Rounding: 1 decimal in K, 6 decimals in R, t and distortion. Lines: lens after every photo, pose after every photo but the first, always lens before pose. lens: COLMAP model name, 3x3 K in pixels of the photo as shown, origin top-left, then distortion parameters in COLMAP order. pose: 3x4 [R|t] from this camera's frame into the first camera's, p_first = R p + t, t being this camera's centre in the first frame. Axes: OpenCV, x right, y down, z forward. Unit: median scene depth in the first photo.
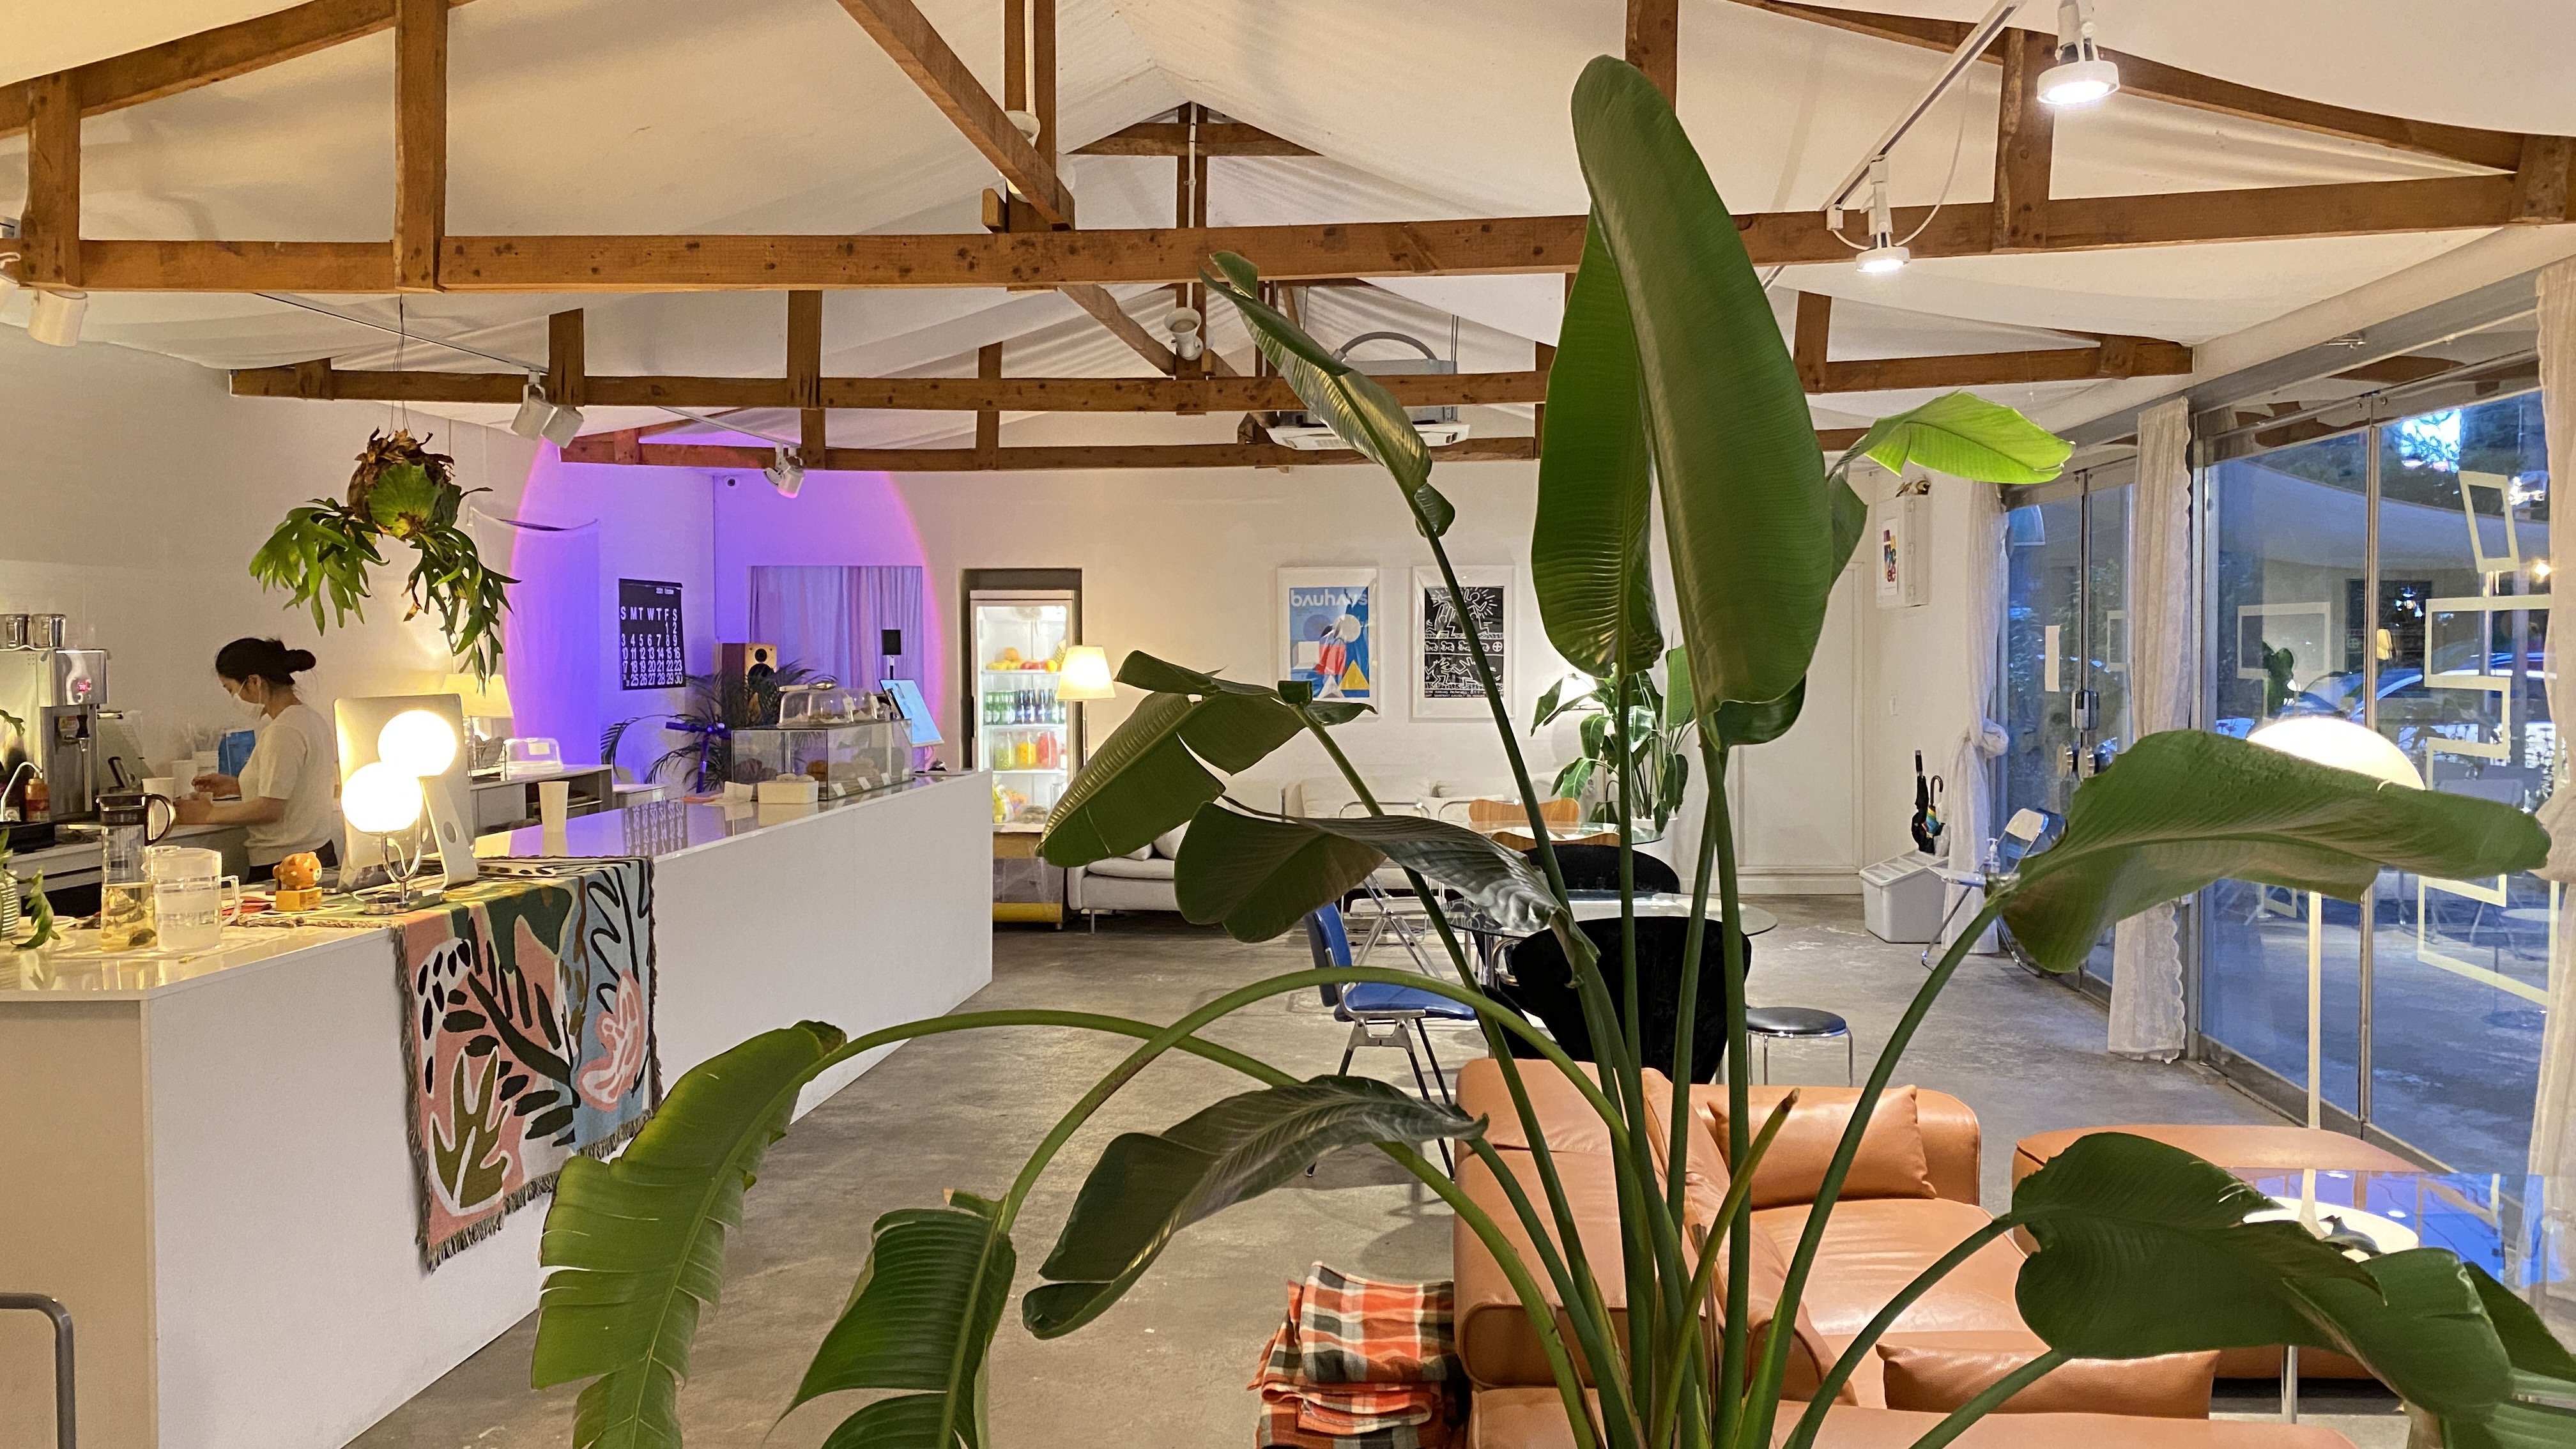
lens RADIAL K [[2031.6, 0, 1288.0], [0, 2031.6, 724.5], [0, 0, 1]] dist [-0.005191, -0.008109]
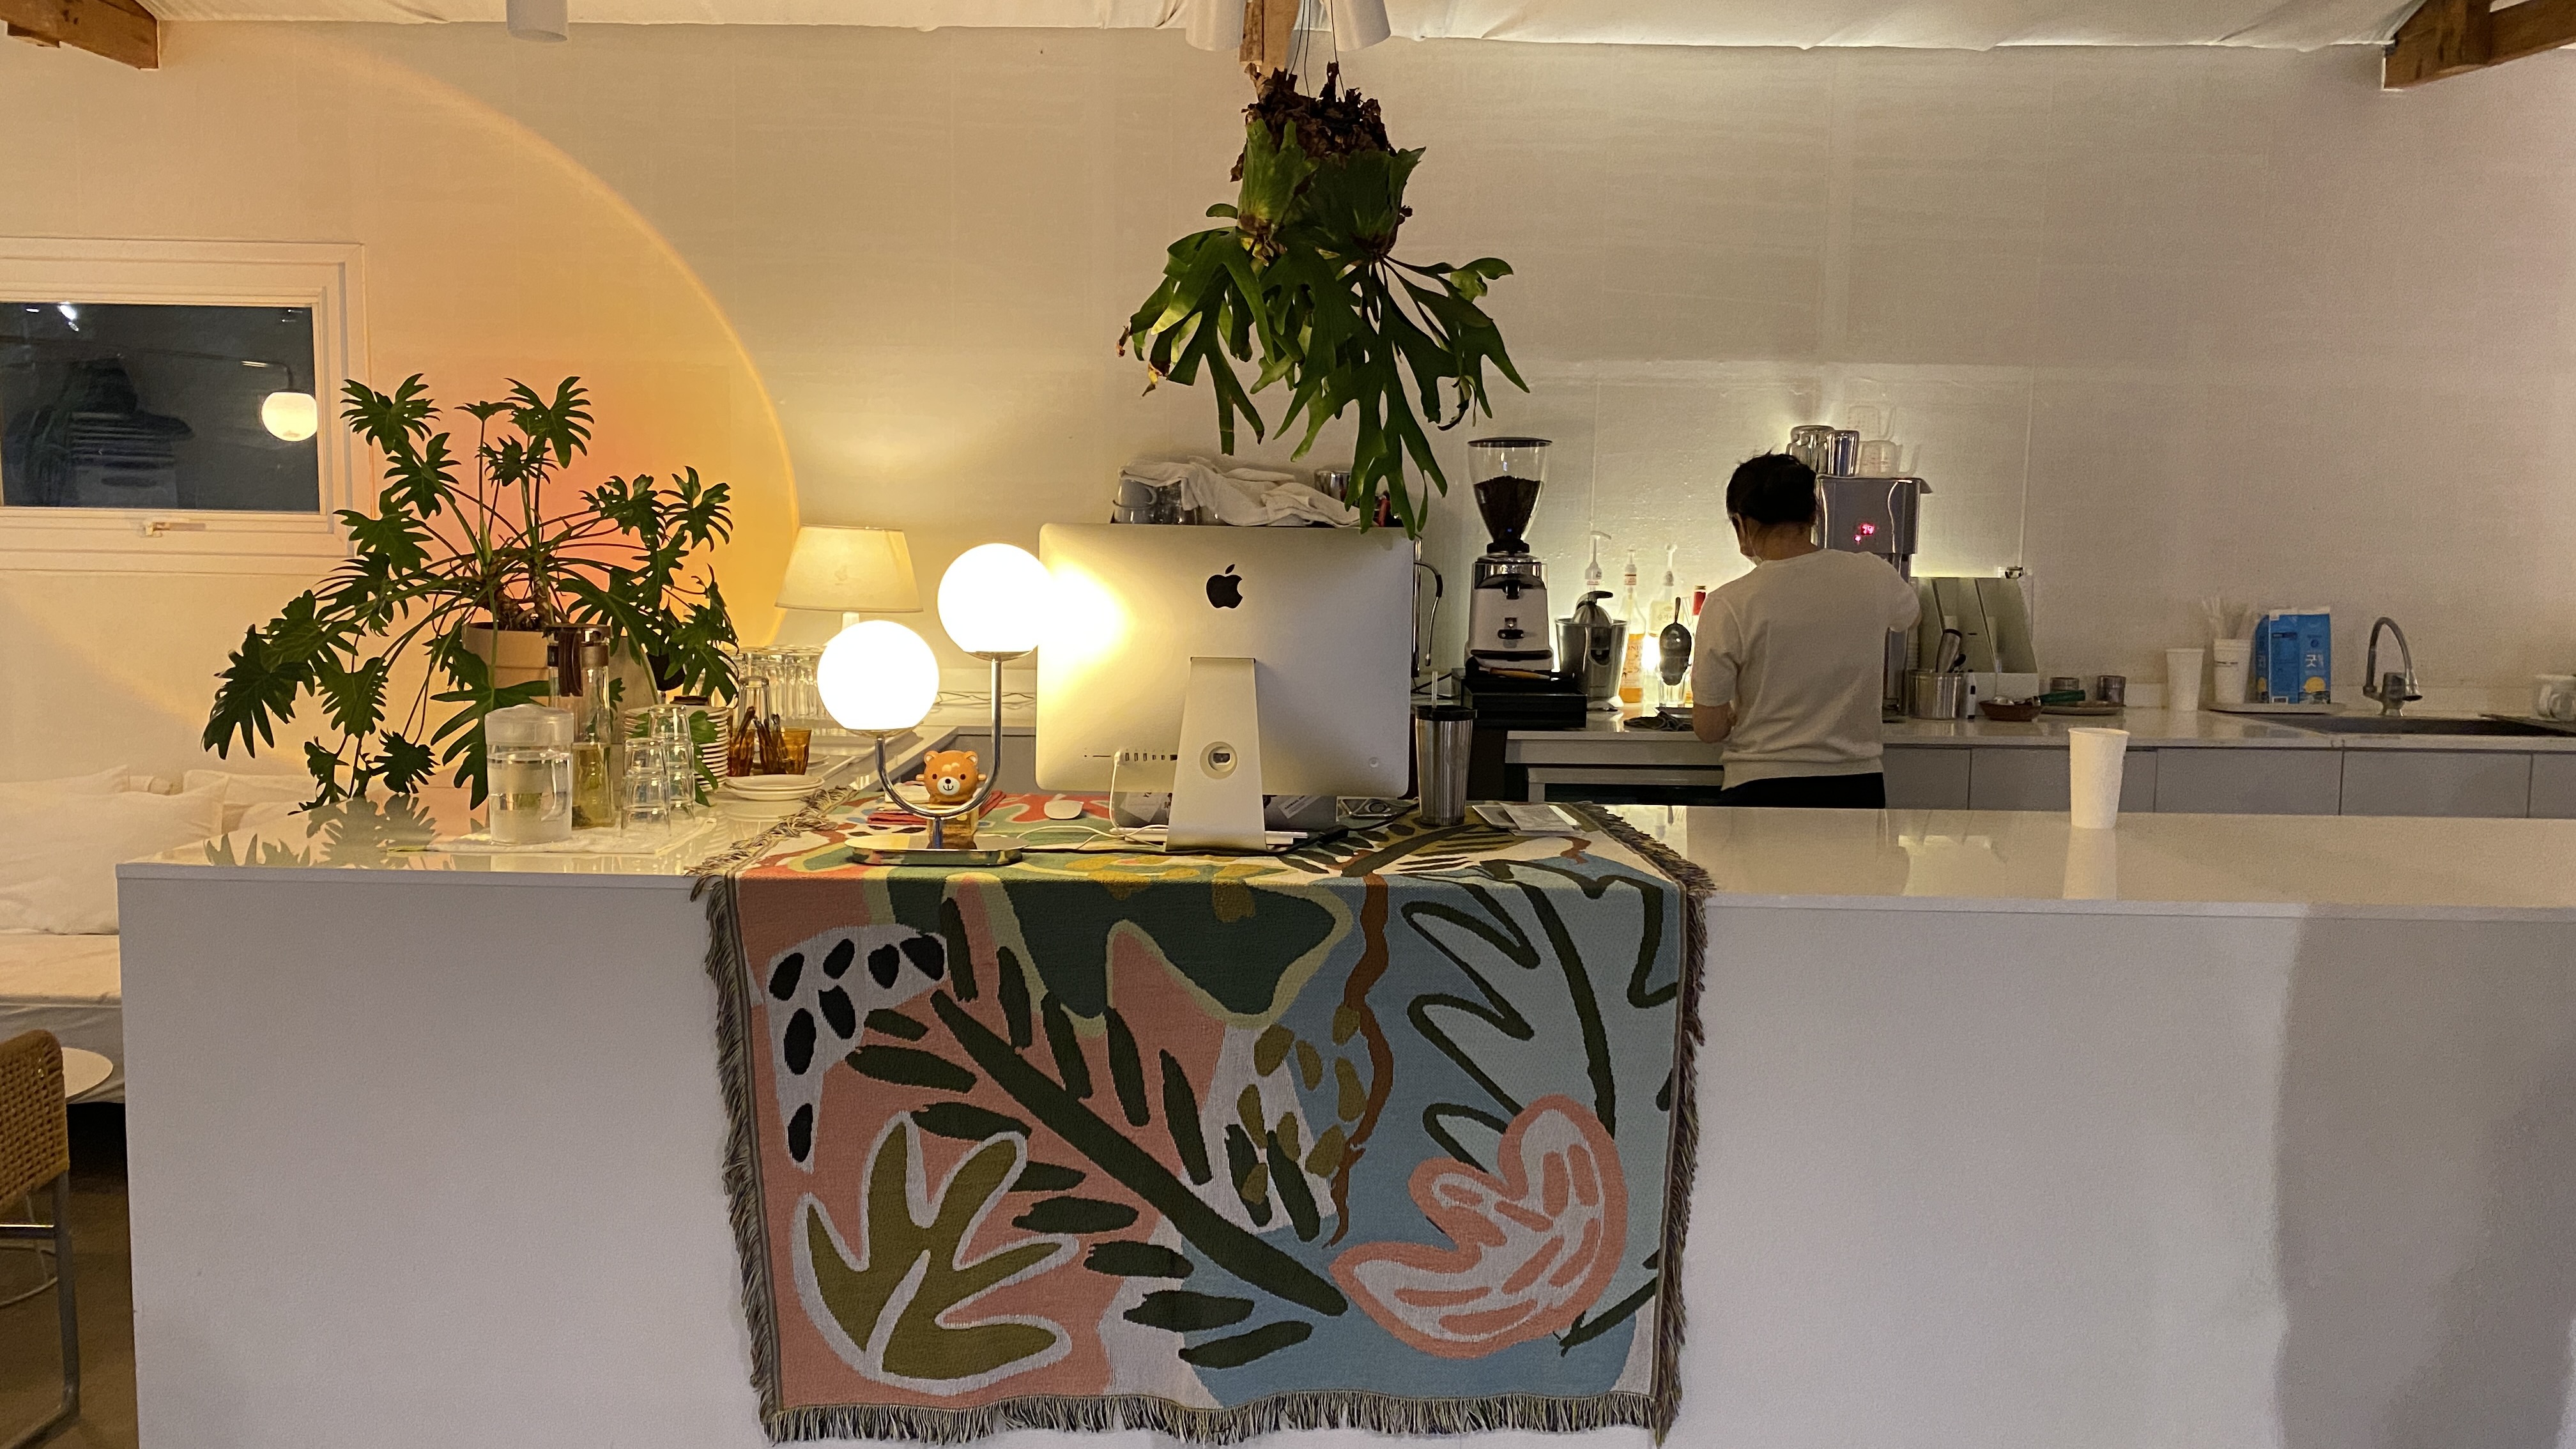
lens RADIAL K [[2145.0, 0, 1288.0], [0, 2145.0, 724.5], [0, 0, 1]] dist [0.086865, -0.001647]
pose [[0.050884, 0.091737, -0.994482, 0.204825], [-0.049436, 0.994783, 0.089235, -0.014875], [0.997480, 0.044622, 0.055154, 0.999486]]
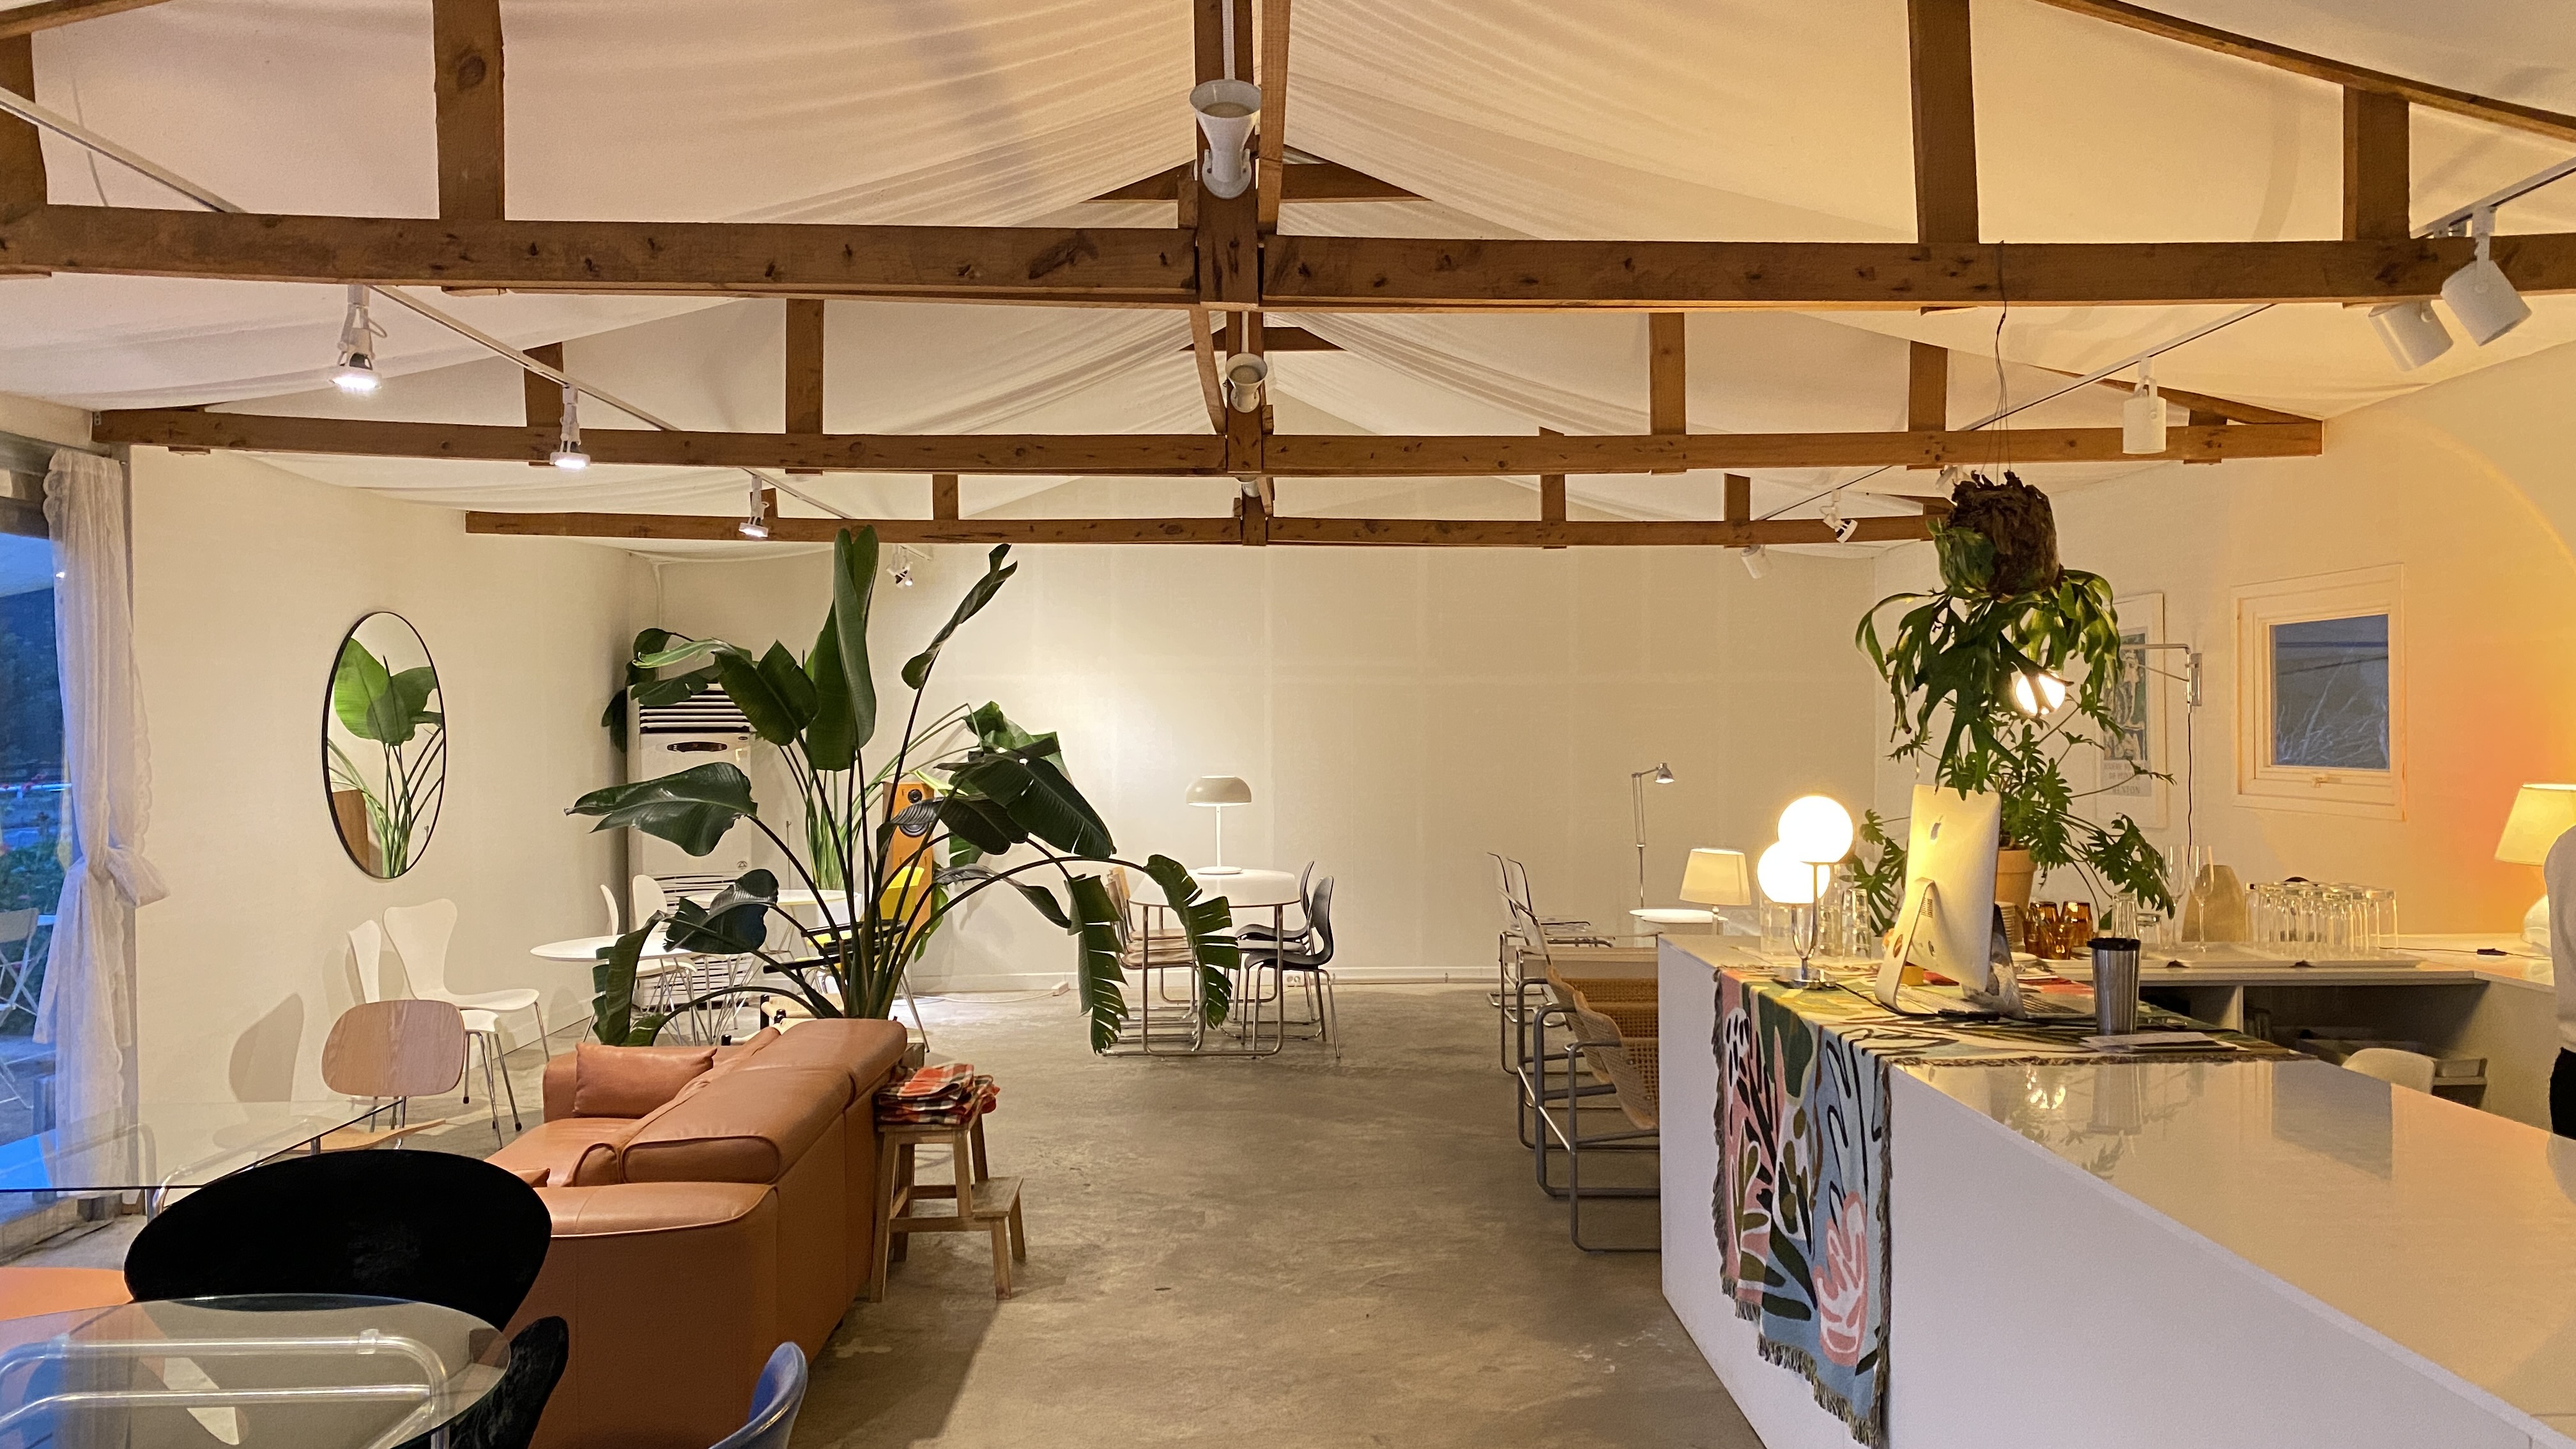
lens RADIAL K [[2145.0, 0, 1288.0], [0, 2145.0, 724.5], [0, 0, 1]] dist [0.086865, -0.001647]
pose [[-0.993259, -0.007169, -0.115696, -0.042815], [-0.012059, 0.999061, 0.041623, -0.080673], [0.115288, 0.042738, -0.992412, 1.916900]]
